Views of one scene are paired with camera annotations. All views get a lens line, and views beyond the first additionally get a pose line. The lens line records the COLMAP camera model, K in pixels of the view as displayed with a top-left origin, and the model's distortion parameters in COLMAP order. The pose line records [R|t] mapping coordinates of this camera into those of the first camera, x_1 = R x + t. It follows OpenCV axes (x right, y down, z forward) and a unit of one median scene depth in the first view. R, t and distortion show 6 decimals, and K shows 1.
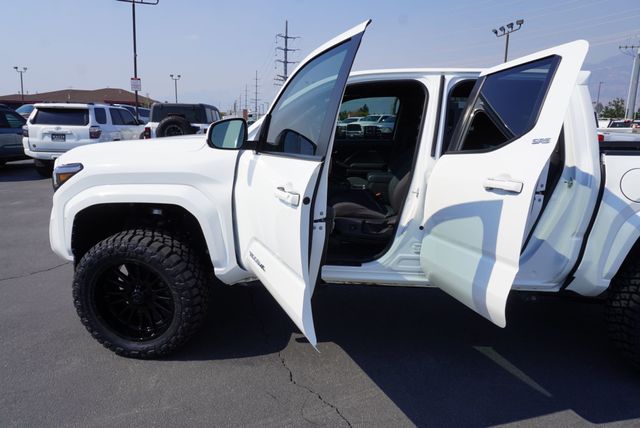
lens RADIAL K [[429.4, 0, 322.5], [0, 429.4, 213.8], [0, 0, 1]] dist [-0.041630, 0.029668]
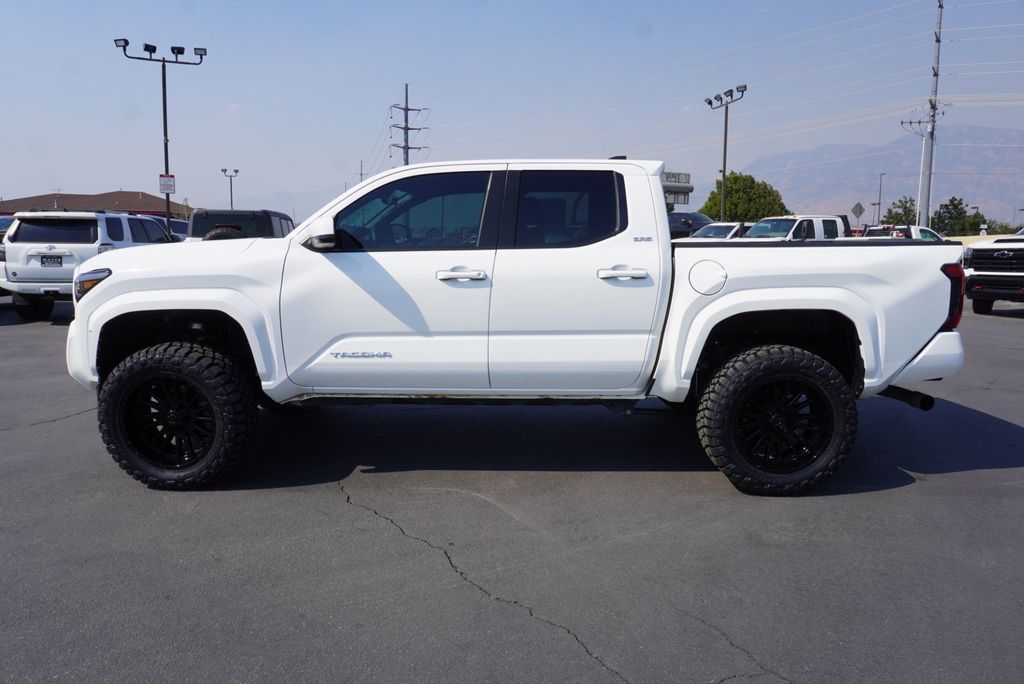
lens RADIAL K [[687.0, 0, 516.0], [0, 687.0, 341.7], [0, 0, 1]] dist [-0.041630, 0.029668]
pose [[0.997673, -0.025037, 0.063412, 0.185389], [0.029020, 0.997611, -0.062692, 0.143410], [-0.061691, 0.064386, 0.996016, -0.451870]]
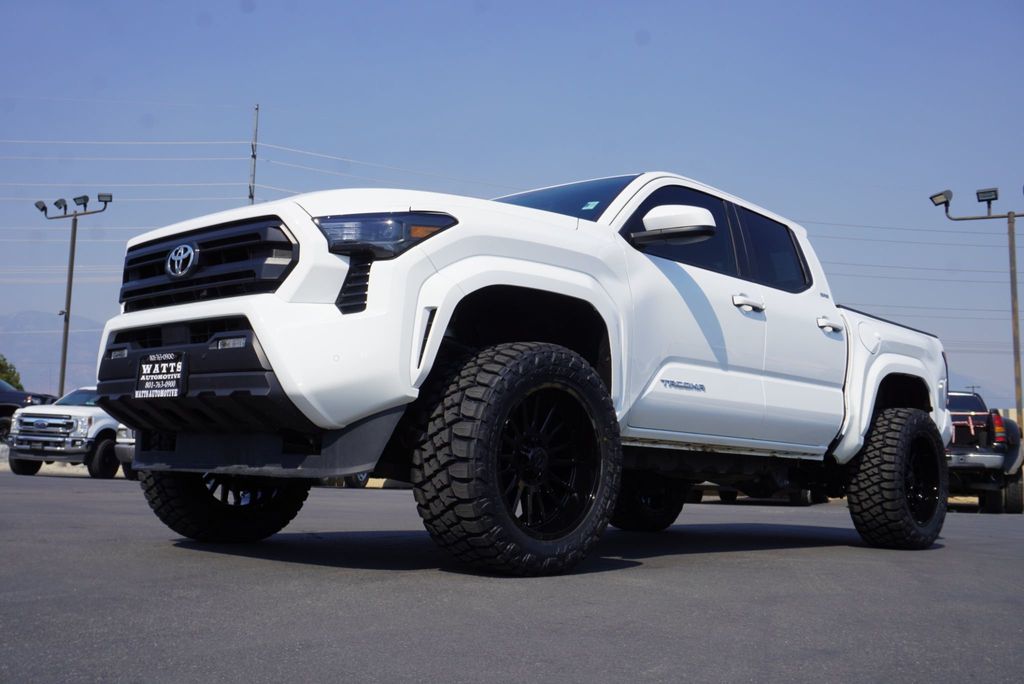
lens RADIAL K [[1060.2, 0, 515.3], [0, 1060.2, 338.5], [0, 0, 1]] dist [0.011947, 0.002421]
pose [[0.605730, 0.104948, 0.788719, -1.530915], [0.142665, 0.960874, -0.237420, 0.362291], [-0.782776, 0.256335, 0.567058, 0.197122]]
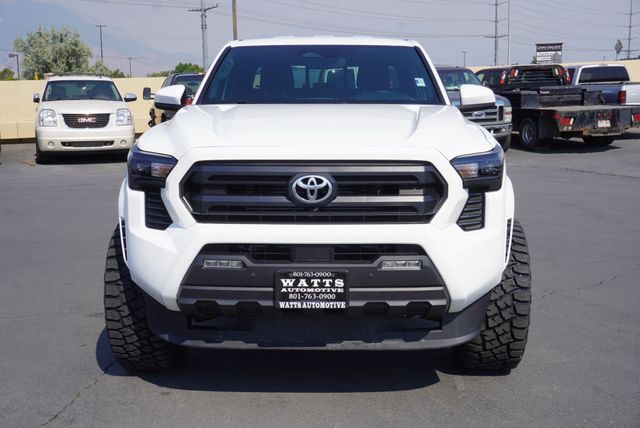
lens RADIAL K [[770.0, 0, 320.0], [0, 770.0, 214.0], [0, 0, 1]] dist [0.006742, 0.012013]
pose [[-0.060670, -0.176259, 0.982472, -1.864605], [0.210792, 0.959825, 0.185213, -0.305371], [-0.975646, 0.218334, -0.021078, 1.323841]]
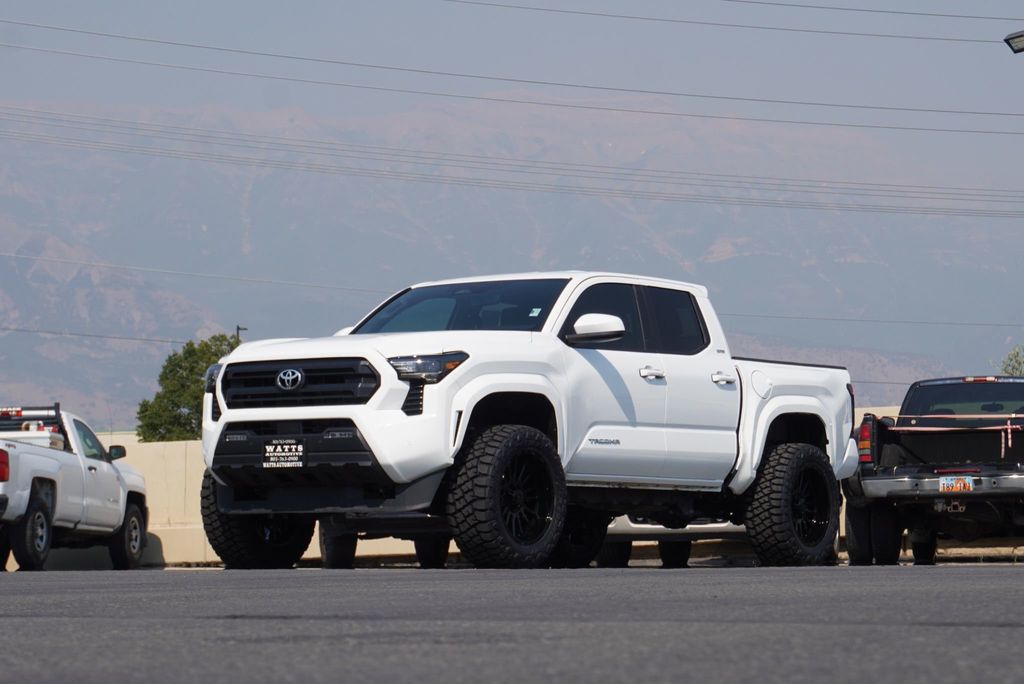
lens RADIAL K [[2891.7, 0, 512.0], [0, 2891.7, 342.0], [0, 0, 1]] dist [0.622914, -8.969095]
pose [[0.498740, 0.045253, 0.865570, -5.676490], [0.190415, 0.968519, -0.160352, 0.845955], [-0.845577, 0.244792, 0.474422, -1.951311]]
